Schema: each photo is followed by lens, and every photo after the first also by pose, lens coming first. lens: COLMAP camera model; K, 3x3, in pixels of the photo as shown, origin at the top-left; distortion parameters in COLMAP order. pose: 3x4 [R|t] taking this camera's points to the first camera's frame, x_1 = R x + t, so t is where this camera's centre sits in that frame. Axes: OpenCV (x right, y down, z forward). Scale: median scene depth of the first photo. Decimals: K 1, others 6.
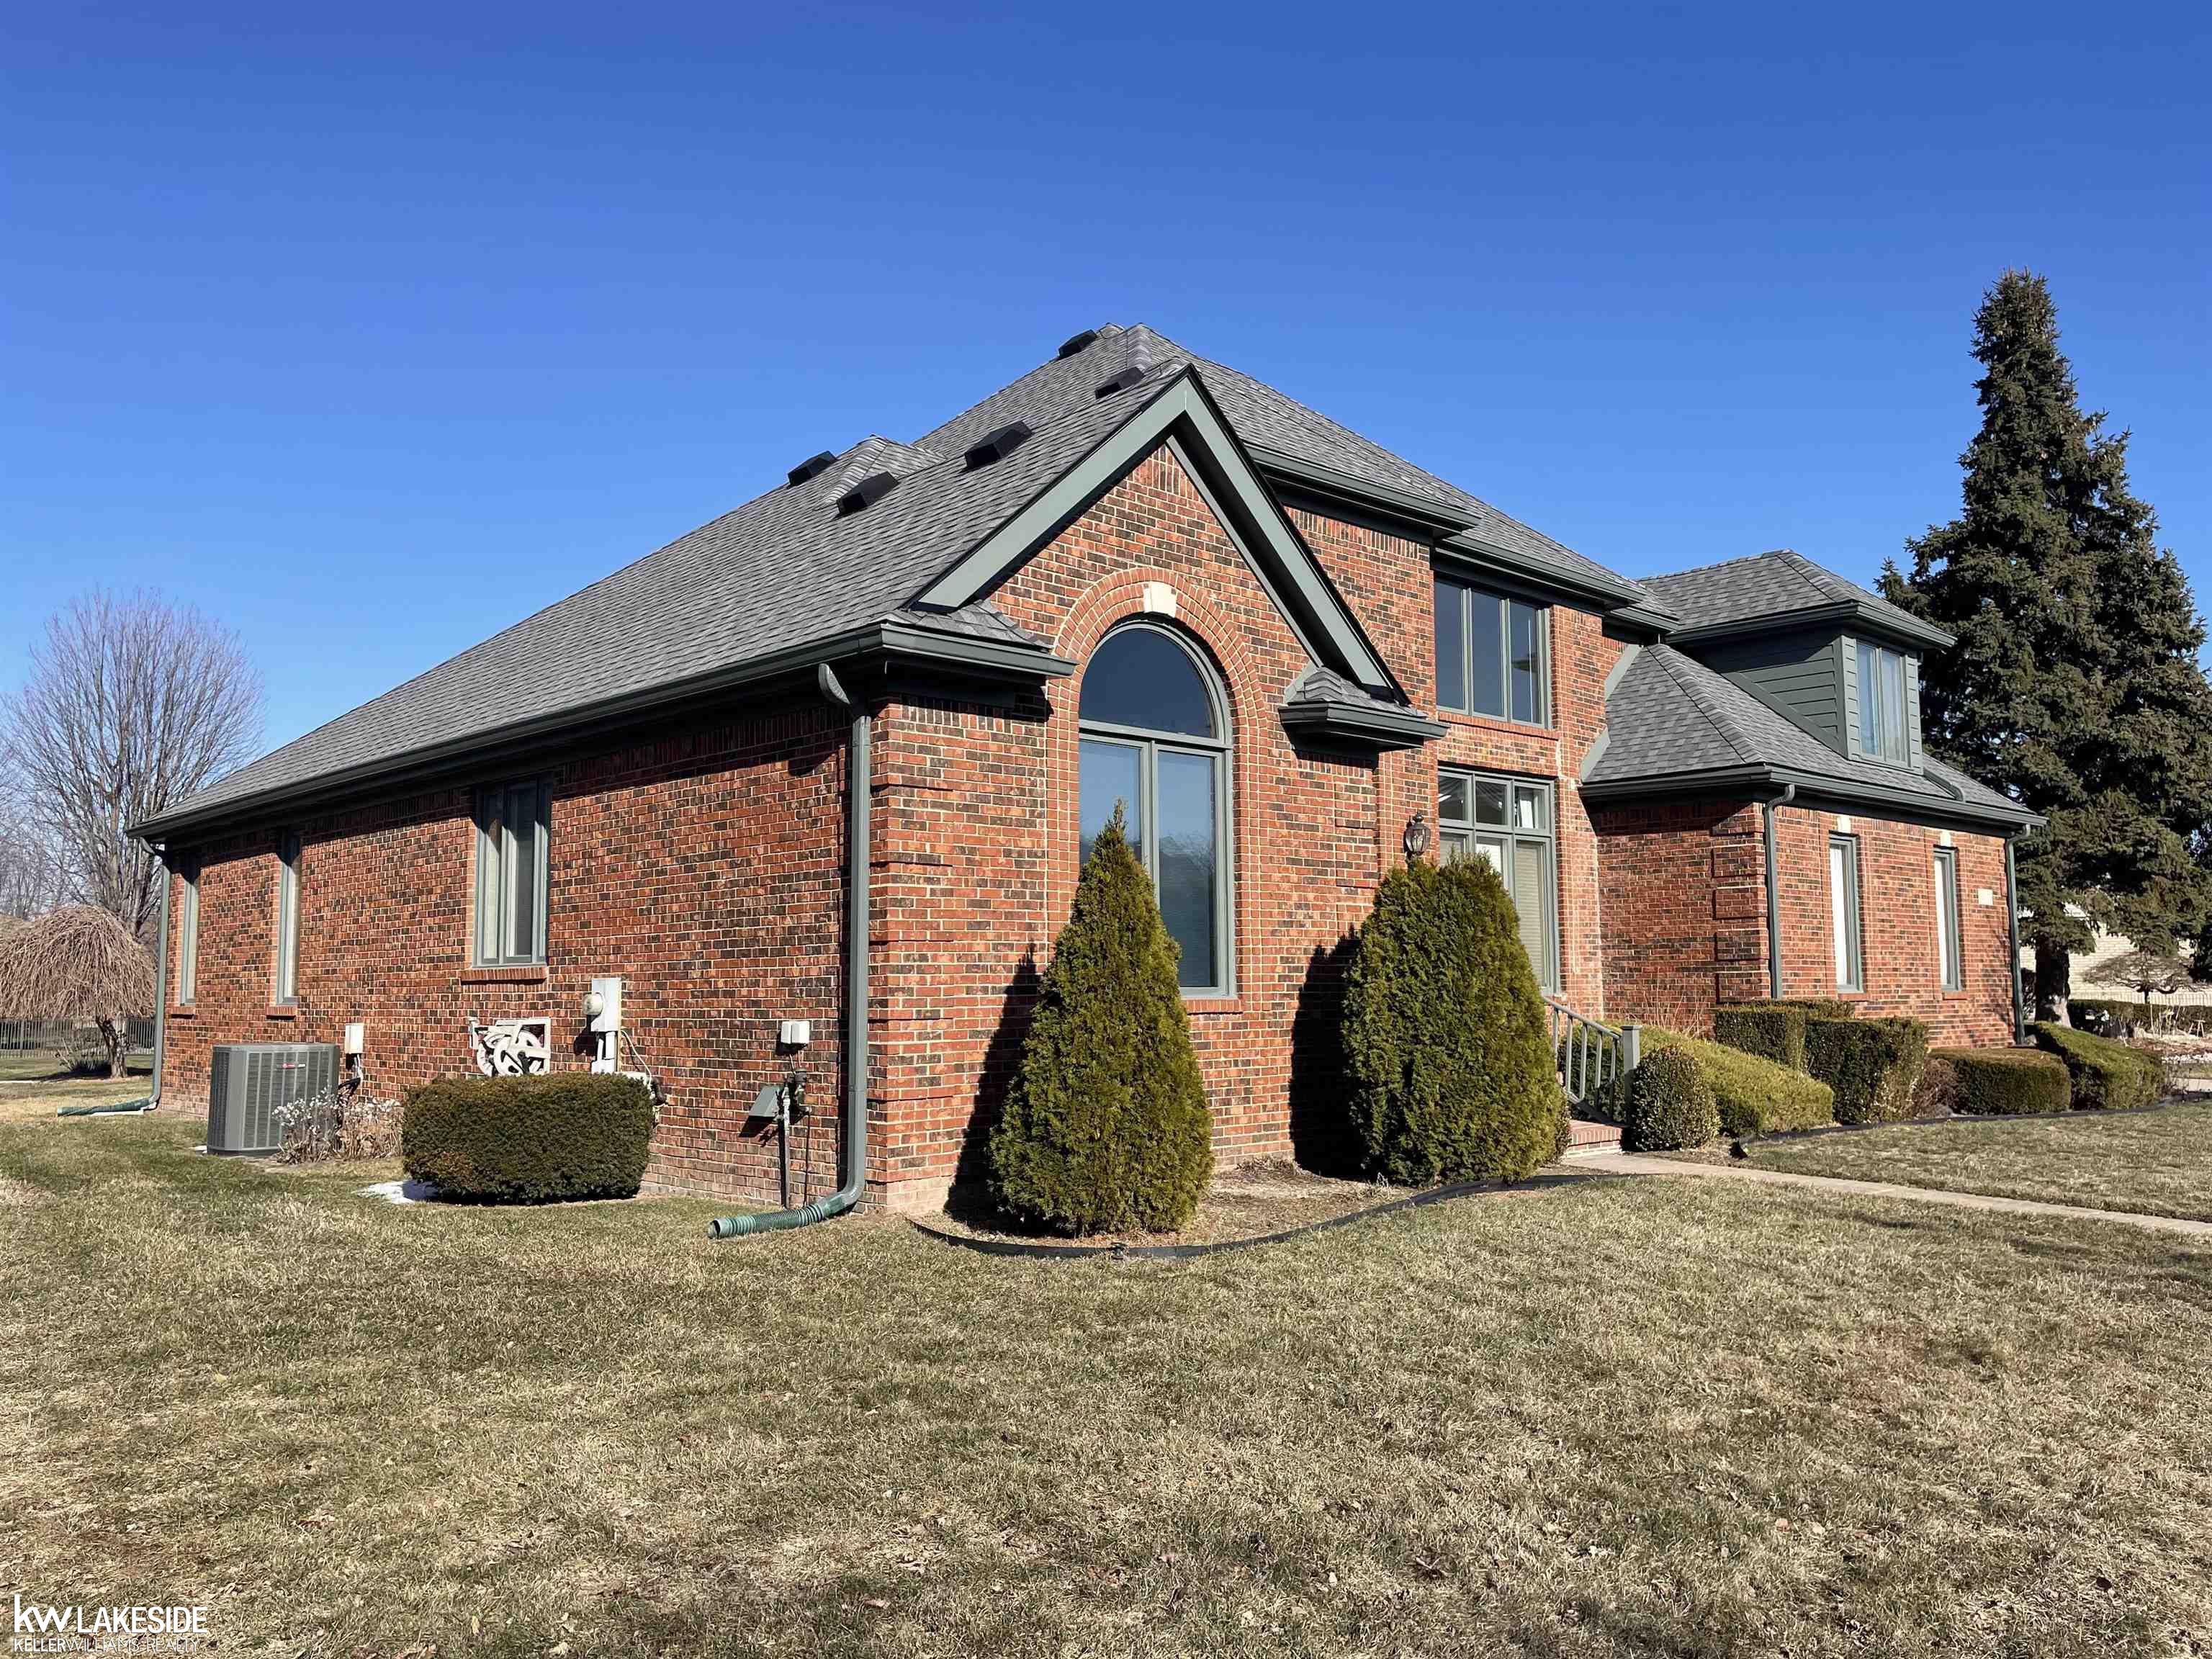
lens RADIAL K [[1662.9, 0, 1106.0], [0, 1662.9, 829.5], [0, 0, 1]] dist [0.093058, -0.088067]
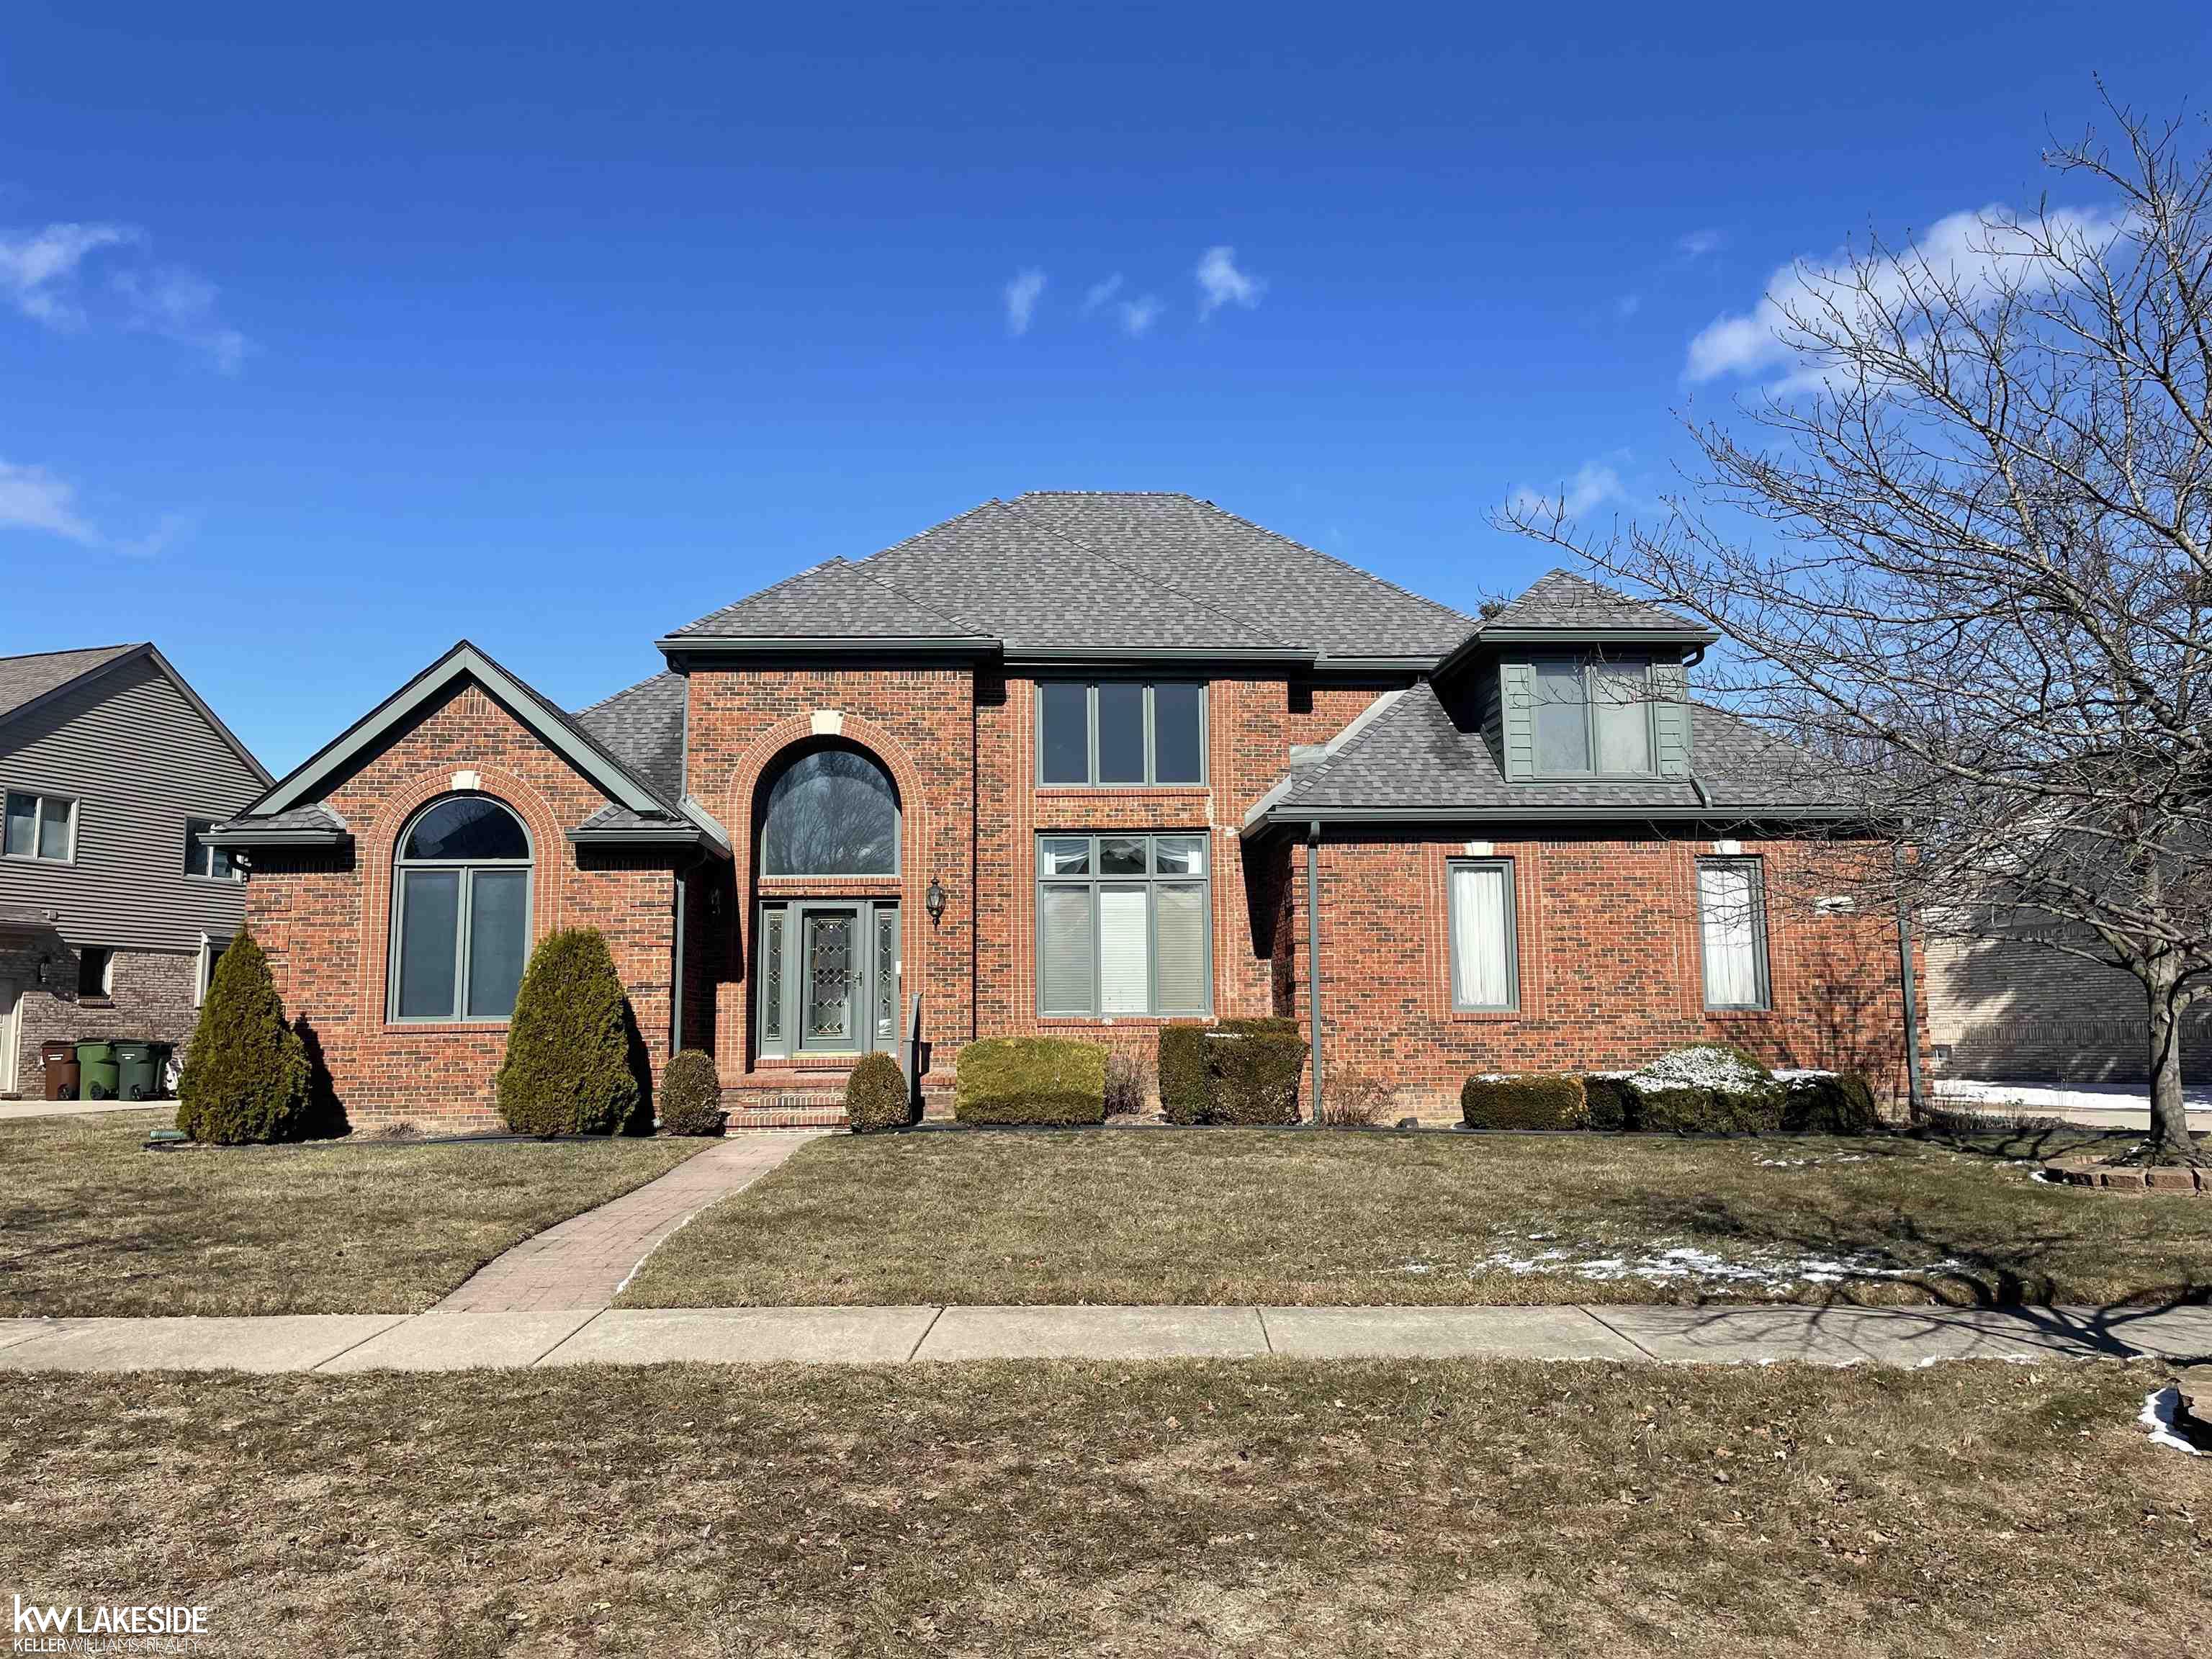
lens RADIAL K [[1662.9, 0, 1106.0], [0, 1662.9, 829.5], [0, 0, 1]] dist [0.093058, -0.088067]
pose [[0.760818, -0.081036, -0.643886, 1.539187], [0.067377, 0.996675, -0.045824, 0.028583], [0.645458, -0.008519, 0.763748, 0.129718]]
